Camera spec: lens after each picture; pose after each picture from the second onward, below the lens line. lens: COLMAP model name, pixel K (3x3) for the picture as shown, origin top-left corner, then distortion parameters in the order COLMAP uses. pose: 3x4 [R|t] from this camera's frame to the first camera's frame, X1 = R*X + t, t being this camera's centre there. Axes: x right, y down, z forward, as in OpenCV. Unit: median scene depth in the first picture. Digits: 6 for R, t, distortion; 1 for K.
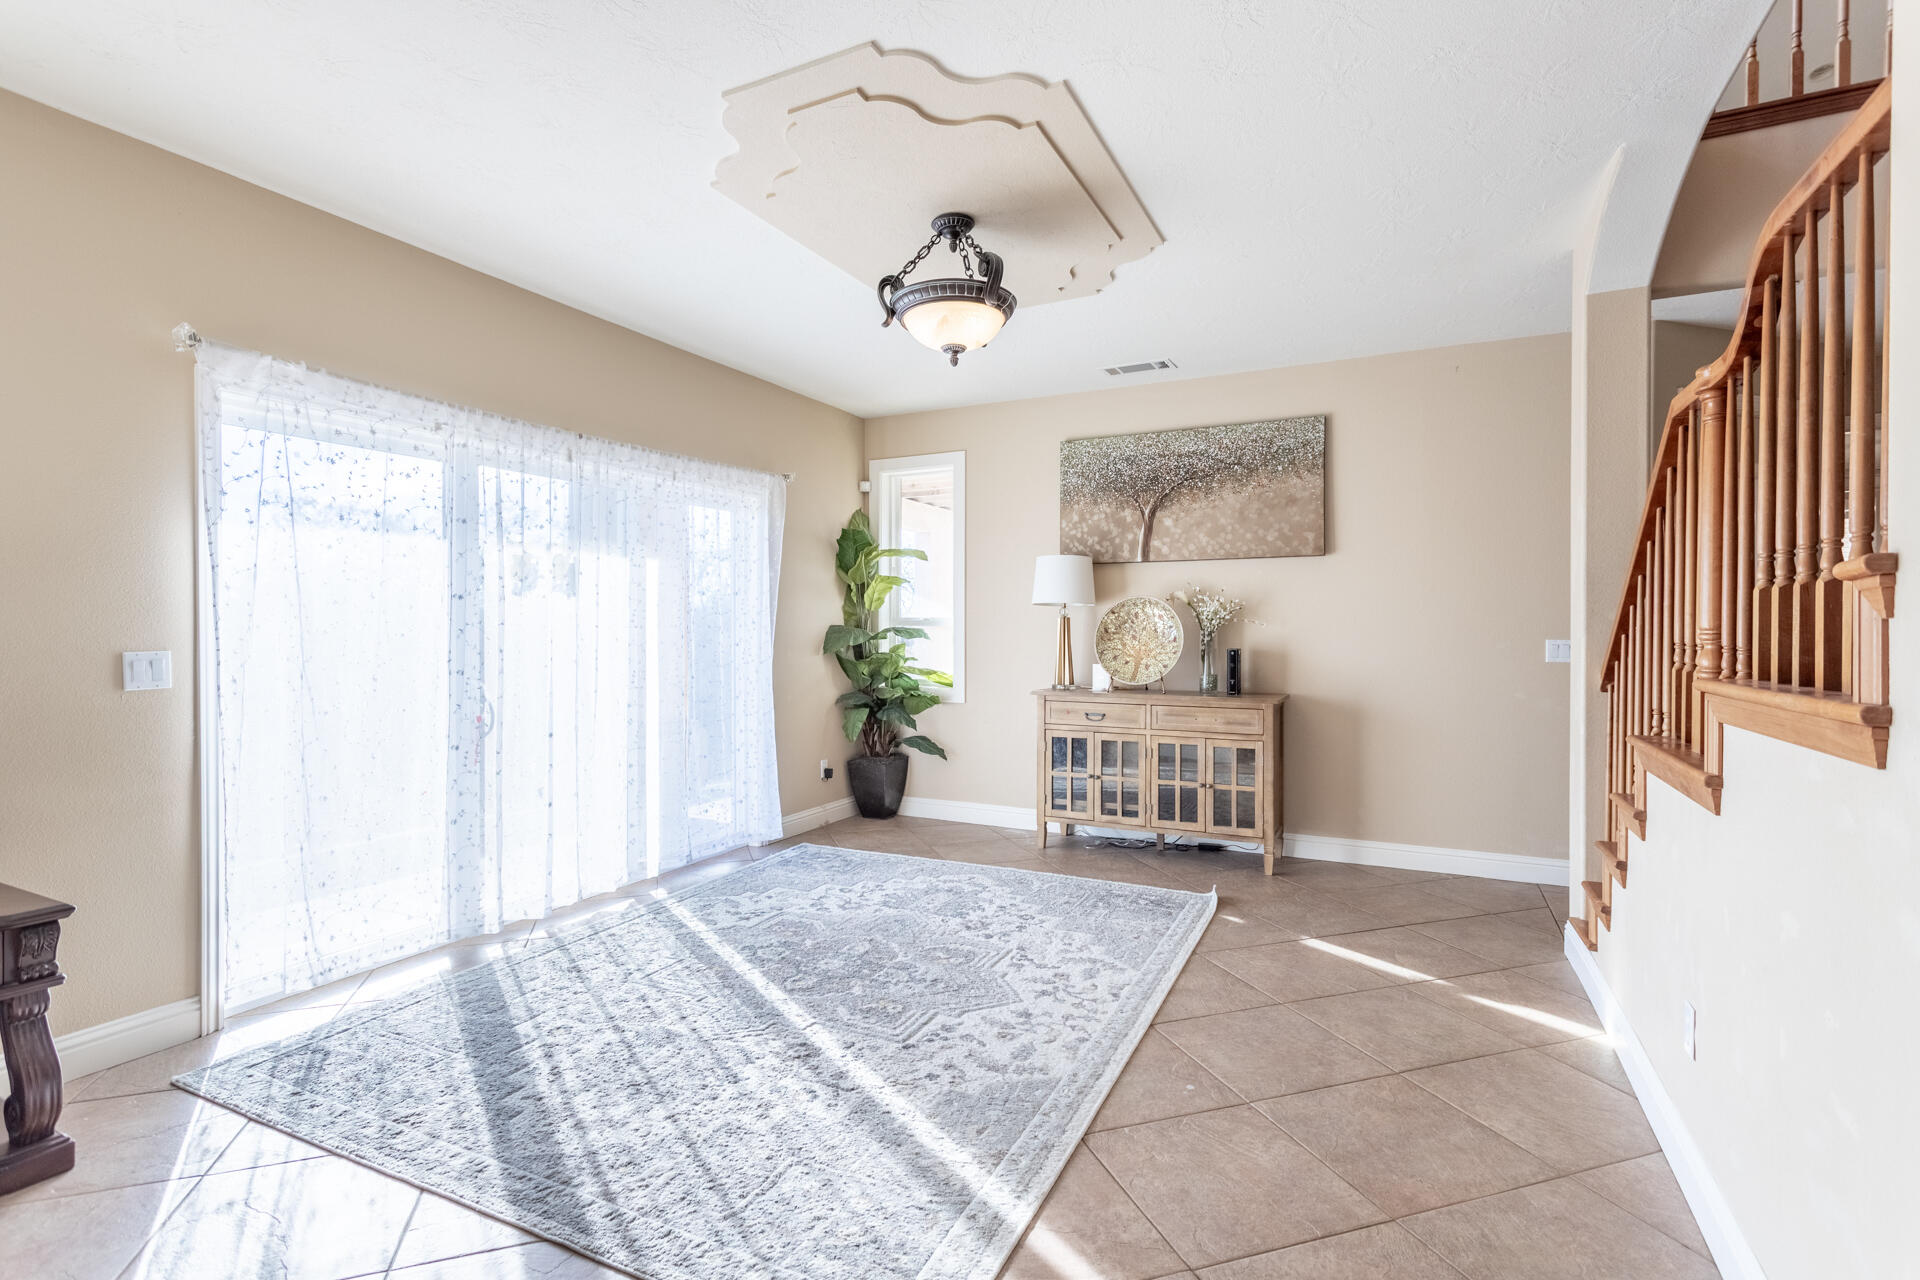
lens RADIAL K [[914.7, 0, 948.0], [0, 914.7, 631.0], [0, 0, 1]] dist [-0.001722, 0.002963]
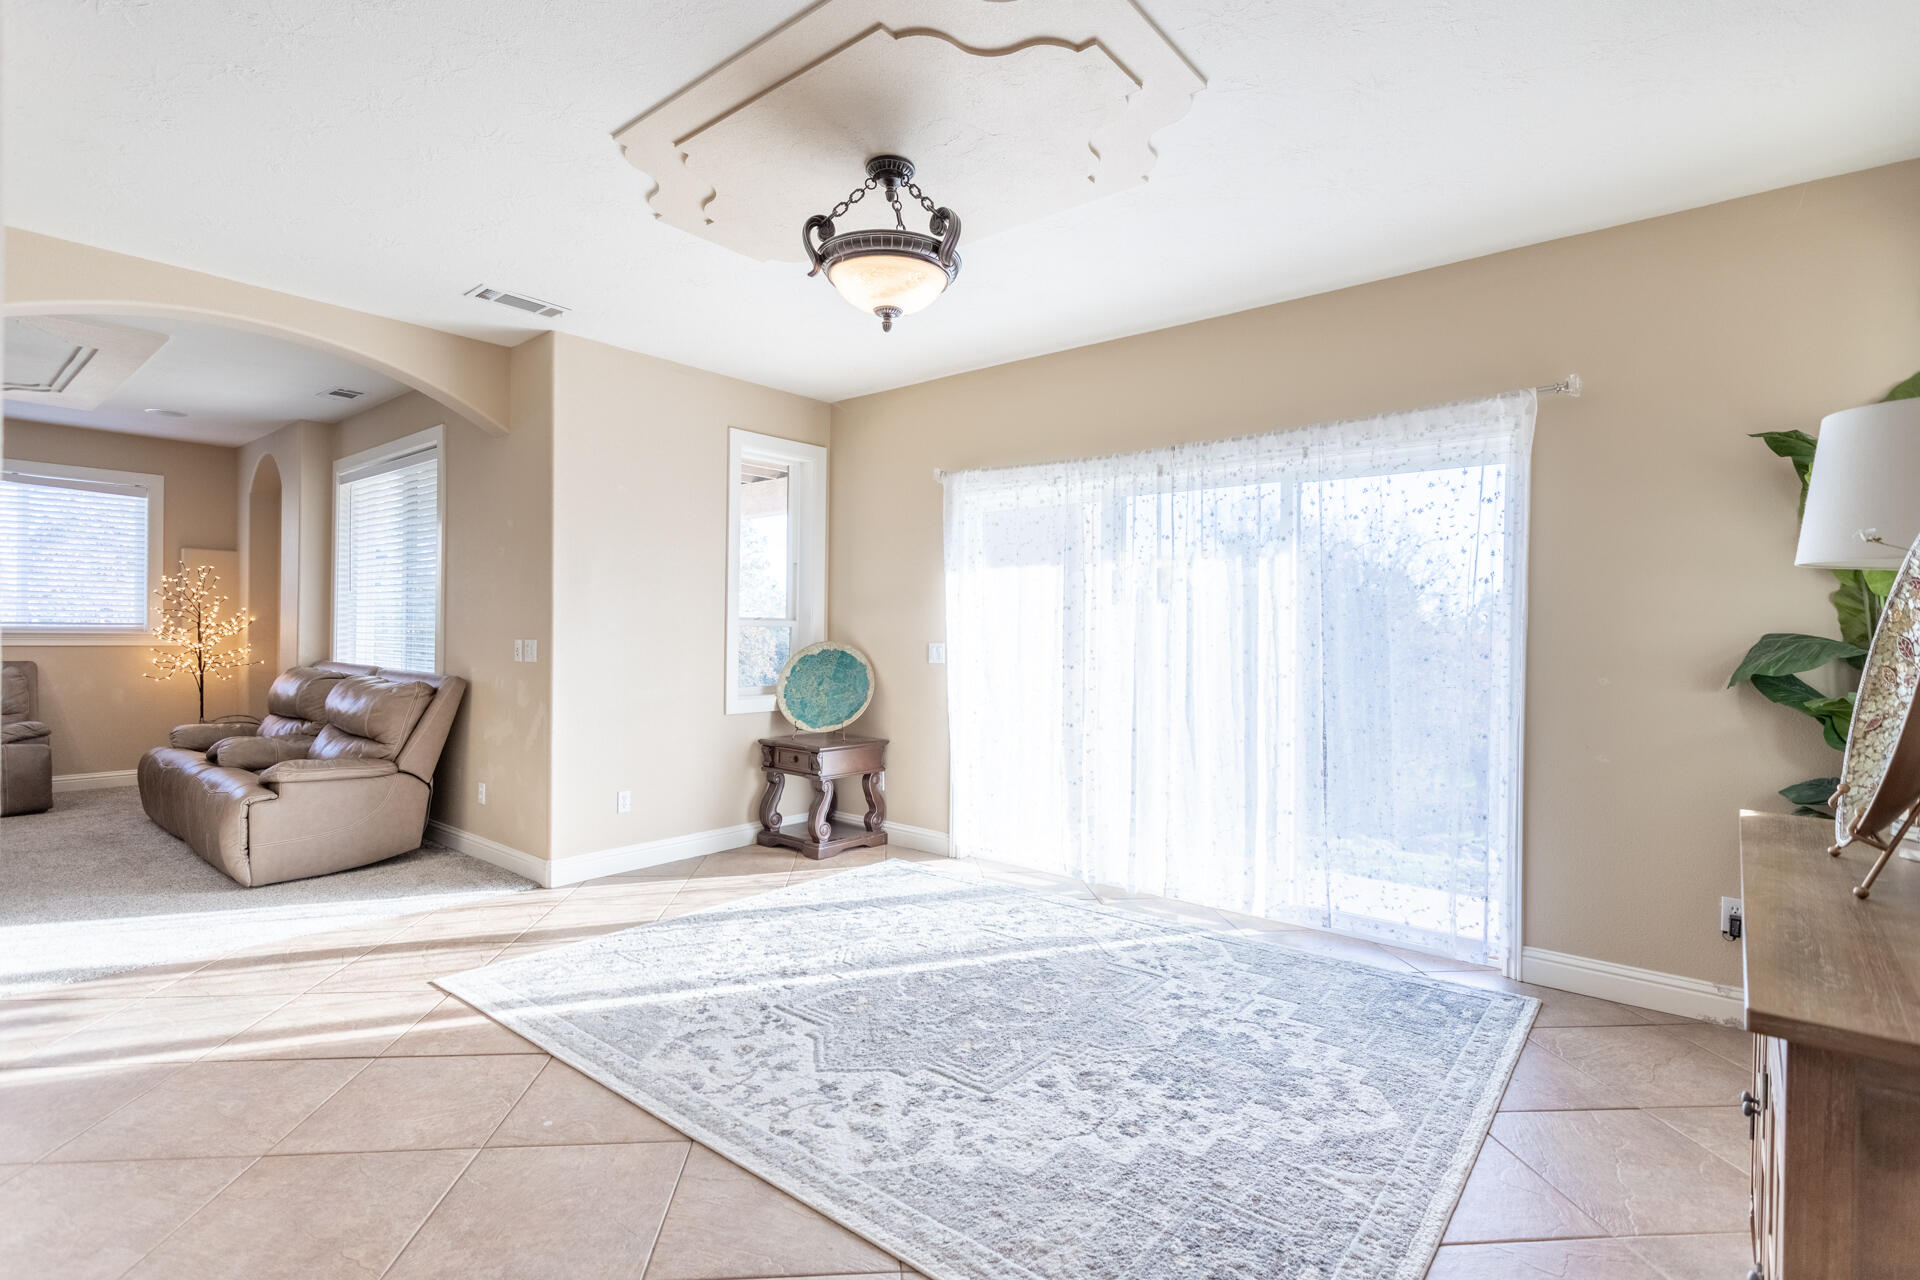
lens RADIAL K [[914.7, 0, 948.6], [0, 914.7, 639.7], [0, 0, 1]] dist [-0.001722, 0.002963]
pose [[-0.232191, 0.004972, -0.972657, 0.800002], [-0.014533, 0.999858, 0.008580, -0.001757], [0.972562, 0.016127, -0.232086, 1.200576]]
